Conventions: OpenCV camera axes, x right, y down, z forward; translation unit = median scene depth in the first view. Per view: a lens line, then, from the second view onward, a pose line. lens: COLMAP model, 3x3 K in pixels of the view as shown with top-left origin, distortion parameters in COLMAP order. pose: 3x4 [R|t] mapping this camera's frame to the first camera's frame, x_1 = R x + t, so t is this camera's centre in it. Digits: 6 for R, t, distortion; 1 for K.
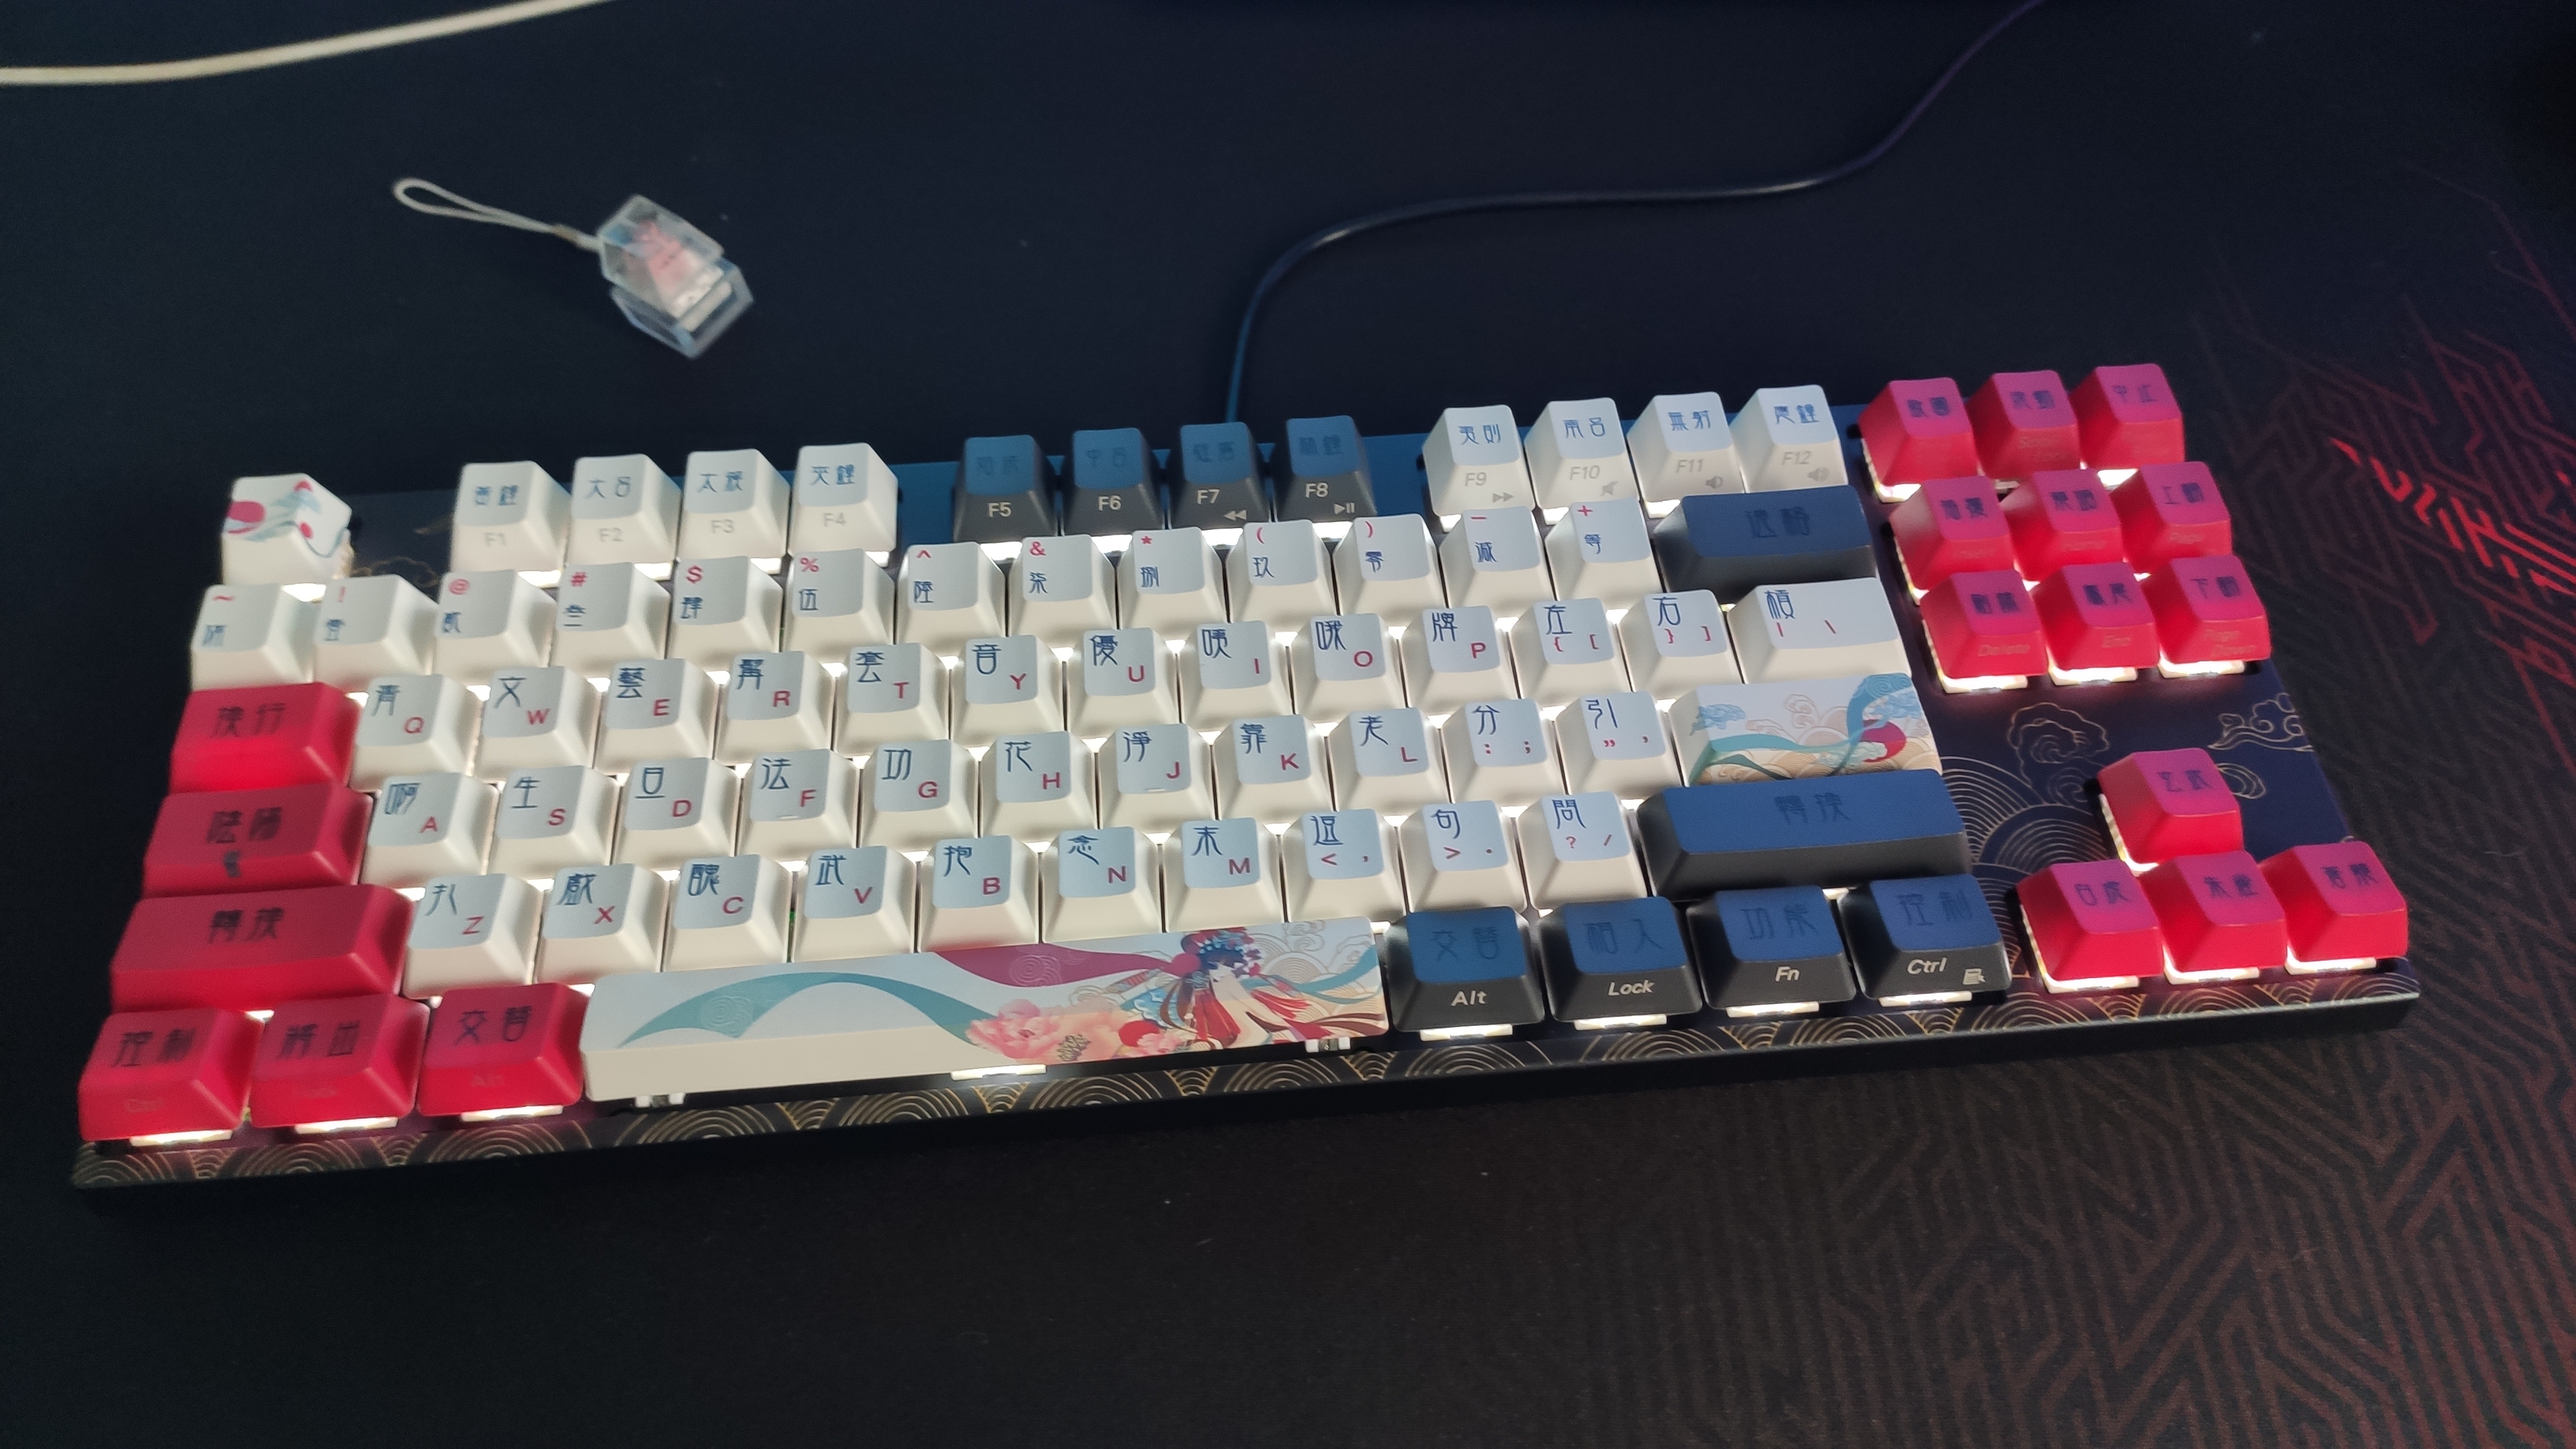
lens RADIAL K [[2065.9, 0, 1288.0], [0, 2065.9, 724.5], [0, 0, 1]] dist [0.118879, -0.265845]
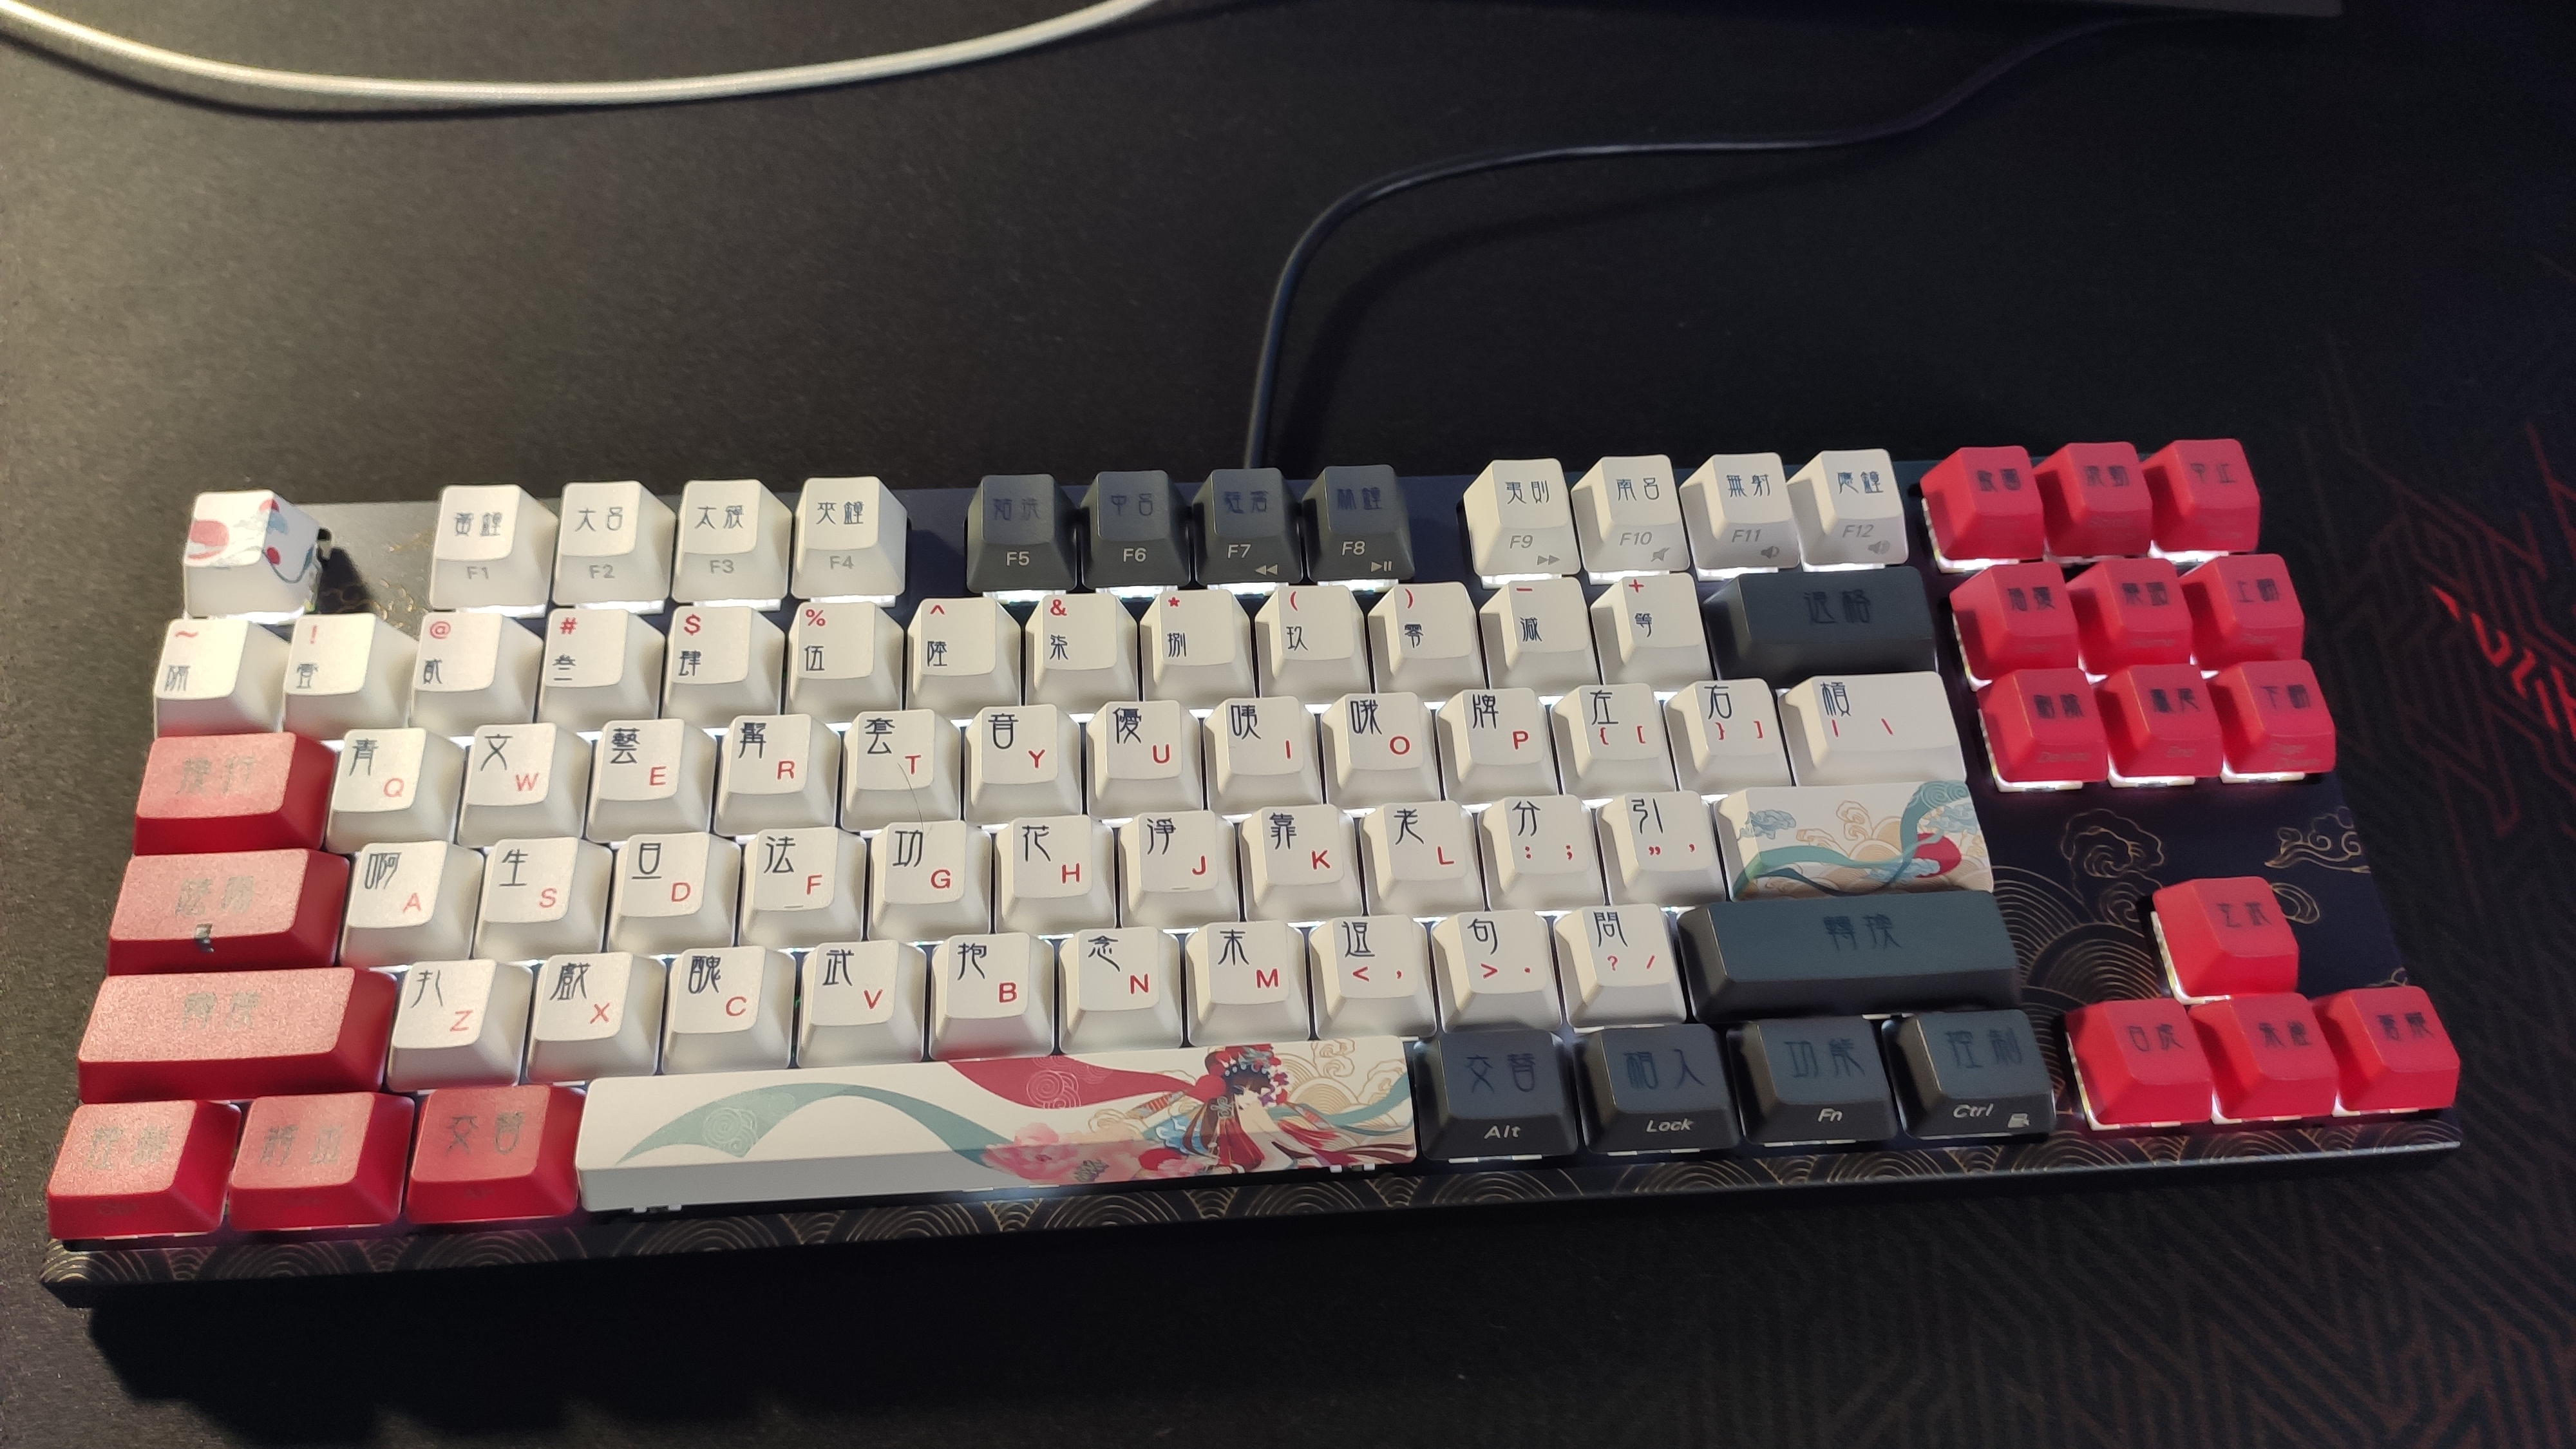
lens RADIAL K [[2065.9, 0, 1288.0], [0, 2065.9, 724.5], [0, 0, 1]] dist [0.118879, -0.265845]
pose [[0.998937, 0.036092, 0.028677, -0.043995], [-0.038955, 0.993547, 0.106525, -0.145355], [-0.024647, -0.107529, 0.993896, 0.057311]]
